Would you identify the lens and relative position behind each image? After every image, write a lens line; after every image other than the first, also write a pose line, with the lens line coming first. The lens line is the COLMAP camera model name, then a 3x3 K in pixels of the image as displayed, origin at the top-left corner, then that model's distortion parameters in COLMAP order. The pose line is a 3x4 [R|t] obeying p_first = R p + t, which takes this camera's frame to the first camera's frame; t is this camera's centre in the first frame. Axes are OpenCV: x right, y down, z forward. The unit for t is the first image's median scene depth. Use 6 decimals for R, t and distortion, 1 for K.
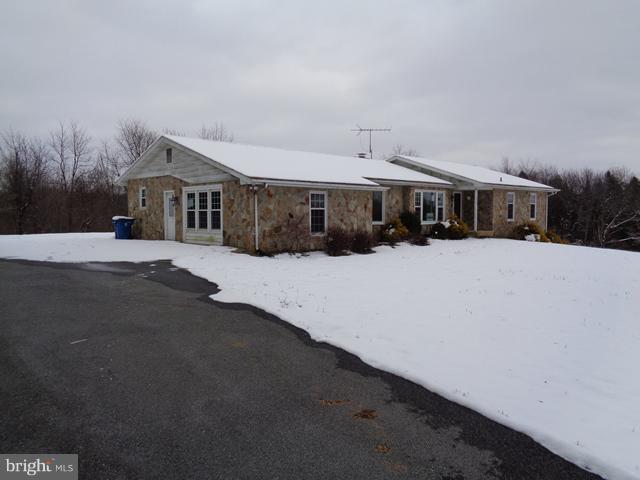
lens RADIAL K [[484.3, 0, 320.0], [0, 484.3, 239.9], [0, 0, 1]] dist [0.003388, -0.000993]
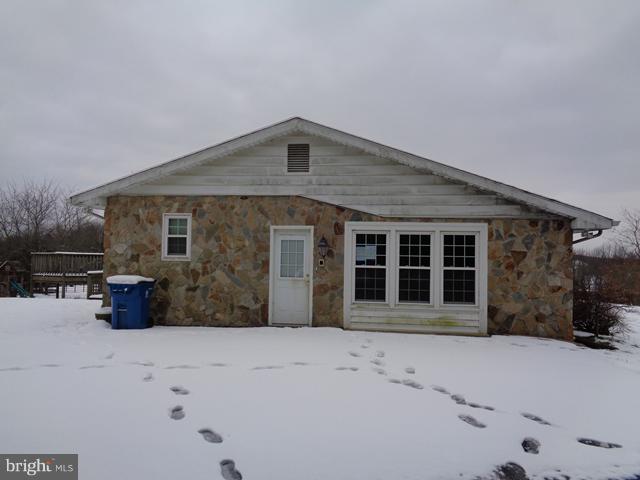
lens RADIAL K [[484.3, 0, 320.0], [0, 484.3, 240.3], [0, 0, 1]] dist [0.003388, -0.000993]
pose [[0.773966, 0.045277, 0.631607, -0.643963], [0.015074, 0.995840, -0.089859, -0.043684], [-0.633048, 0.079068, 0.770064, 0.631080]]
